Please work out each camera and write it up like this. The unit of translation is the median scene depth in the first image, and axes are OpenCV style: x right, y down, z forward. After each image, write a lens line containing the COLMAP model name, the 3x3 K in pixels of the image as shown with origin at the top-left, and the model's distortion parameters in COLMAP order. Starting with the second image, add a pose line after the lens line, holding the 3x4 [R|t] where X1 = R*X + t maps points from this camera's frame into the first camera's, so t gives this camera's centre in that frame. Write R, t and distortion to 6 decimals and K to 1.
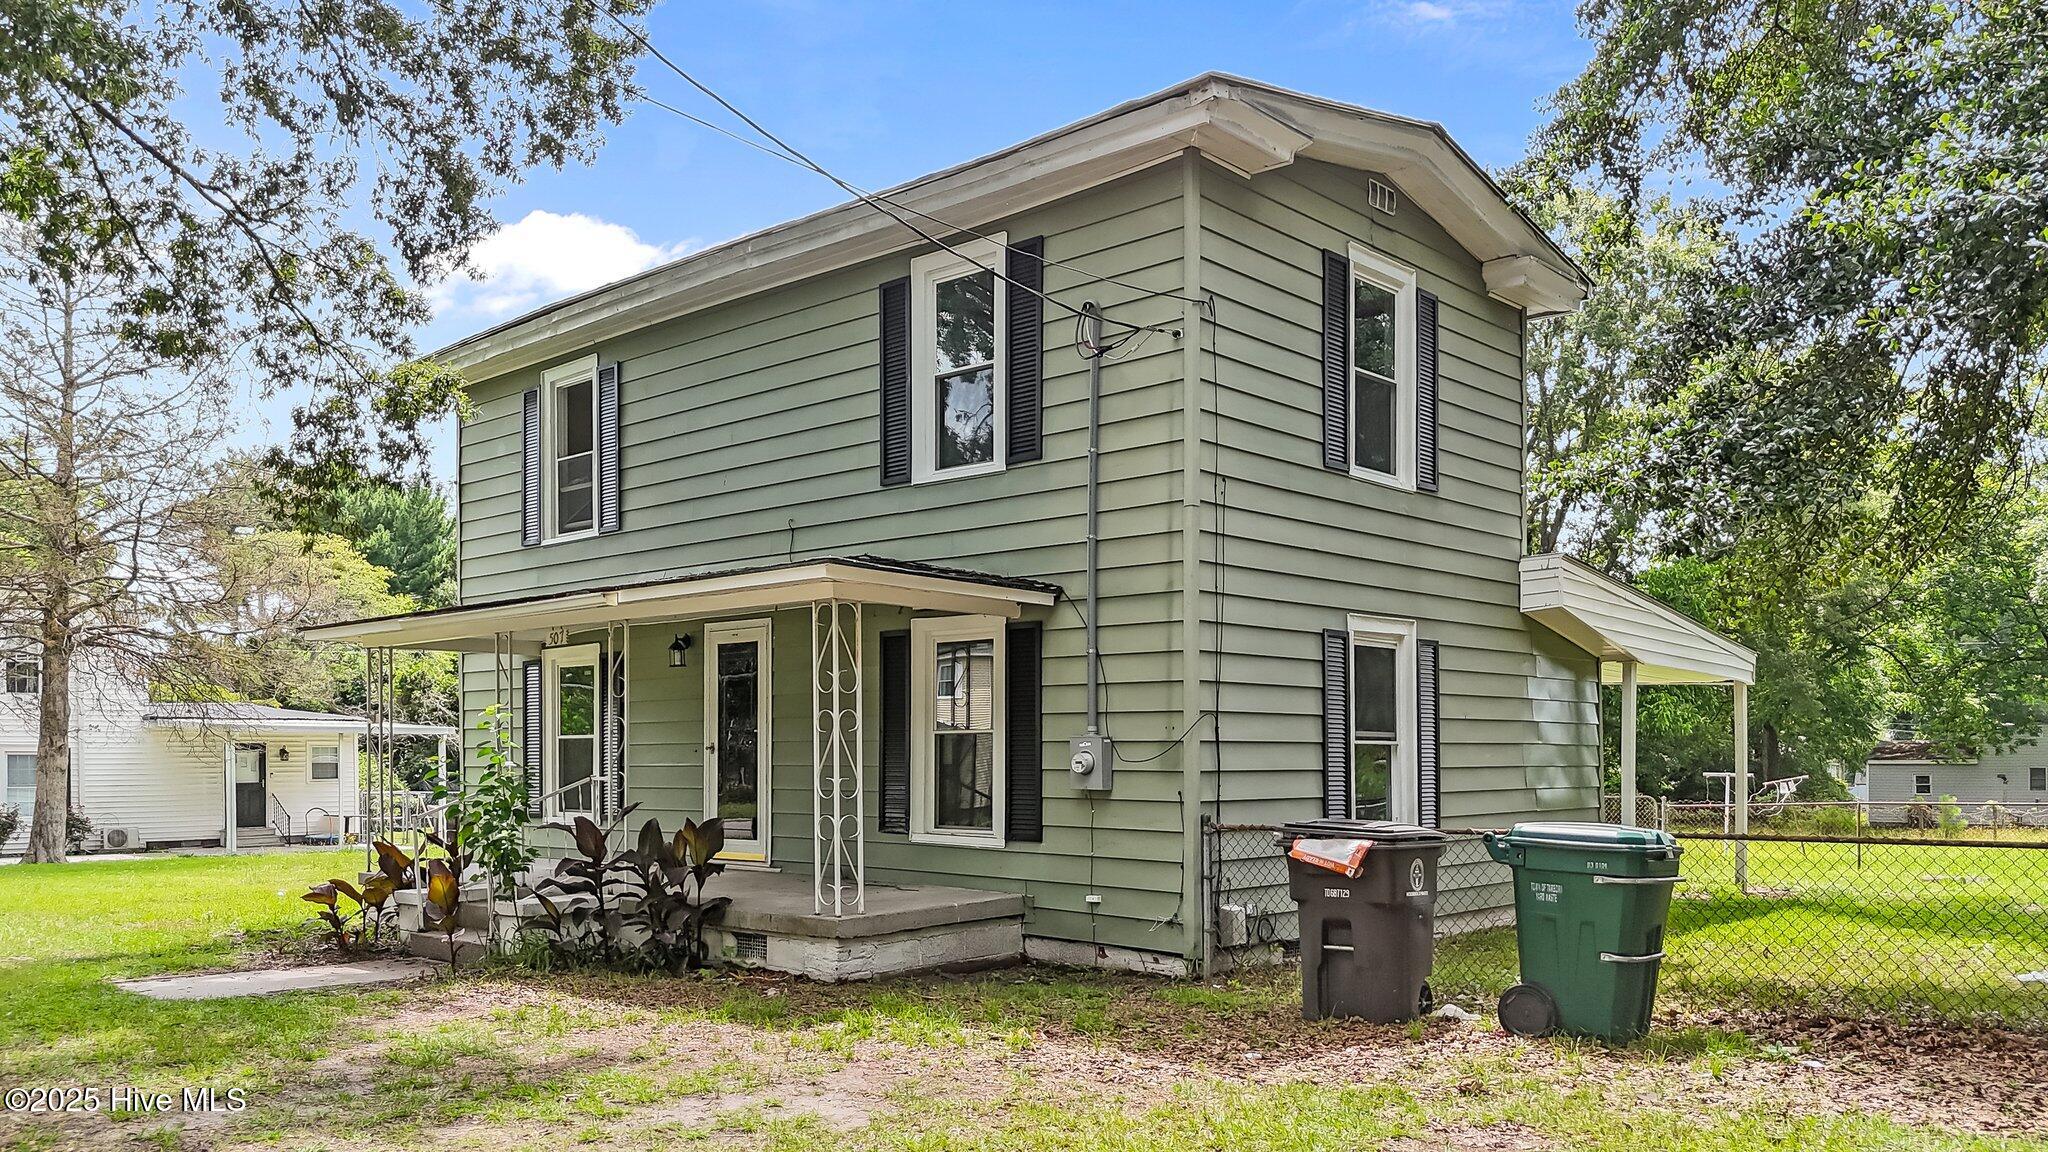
lens RADIAL K [[1531.1, 0, 1026.6], [0, 1531.1, 538.2], [0, 0, 1]] dist [0.049665, -0.001328]
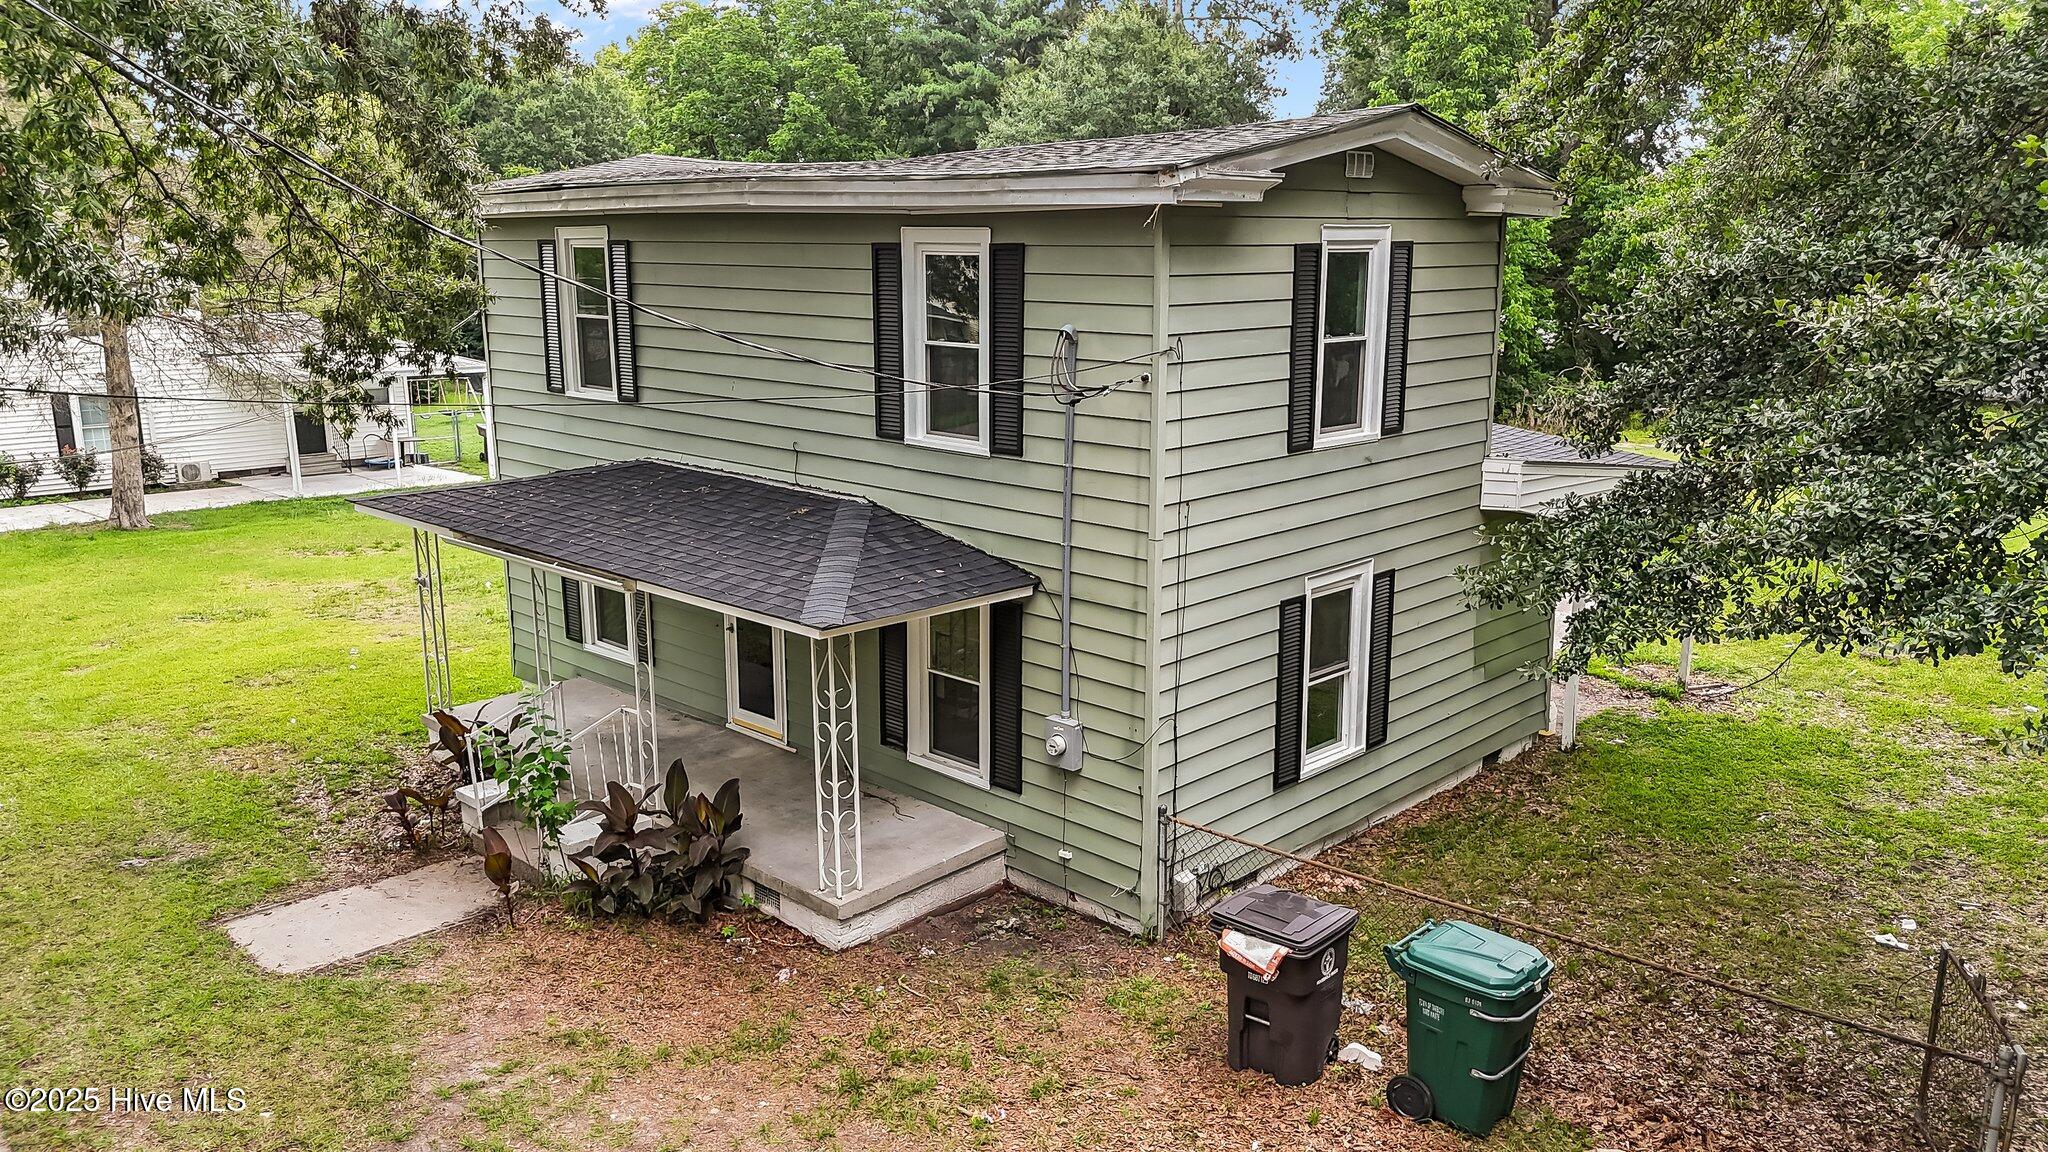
lens RADIAL K [[1539.5, 0, 1025.2], [0, 1539.5, 364.6], [0, 0, 1]] dist [0.008050, 0.094521]
pose [[0.999759, 0.004259, -0.021557, 0.033794], [0.000516, 0.976210, 0.216825, -0.336189], [0.021968, -0.216784, 0.975972, -0.035066]]
